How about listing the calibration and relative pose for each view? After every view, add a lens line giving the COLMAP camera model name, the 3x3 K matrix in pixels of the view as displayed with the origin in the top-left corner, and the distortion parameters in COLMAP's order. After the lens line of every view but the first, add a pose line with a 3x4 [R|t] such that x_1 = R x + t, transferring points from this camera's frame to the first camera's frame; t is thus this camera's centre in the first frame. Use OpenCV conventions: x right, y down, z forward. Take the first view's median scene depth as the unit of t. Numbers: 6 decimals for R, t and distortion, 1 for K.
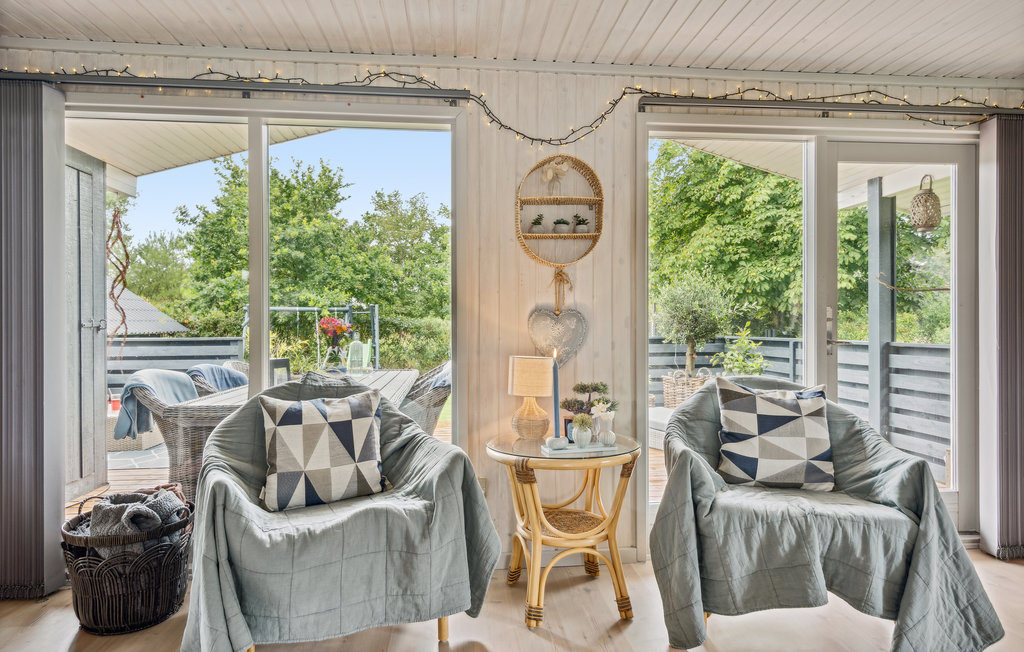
lens RADIAL K [[571.2, 0, 513.6], [0, 571.2, 326.7], [0, 0, 1]] dist [0.002446, -0.000376]
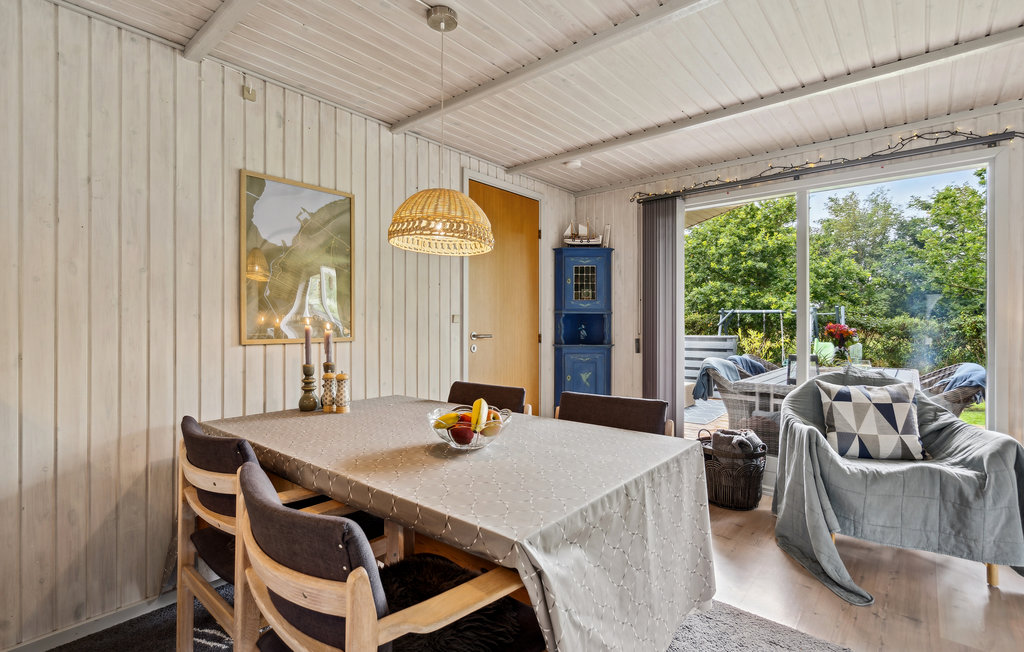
lens RADIAL K [[479.7, 0, 514.0], [0, 479.7, 326.0], [0, 0, 1]] dist [0.001792, 0.001243]
pose [[0.691357, 0.005860, -0.722489, -0.080344], [-0.002944, 0.999982, 0.005293, -0.026105], [0.722507, -0.001533, 0.691362, -0.457817]]
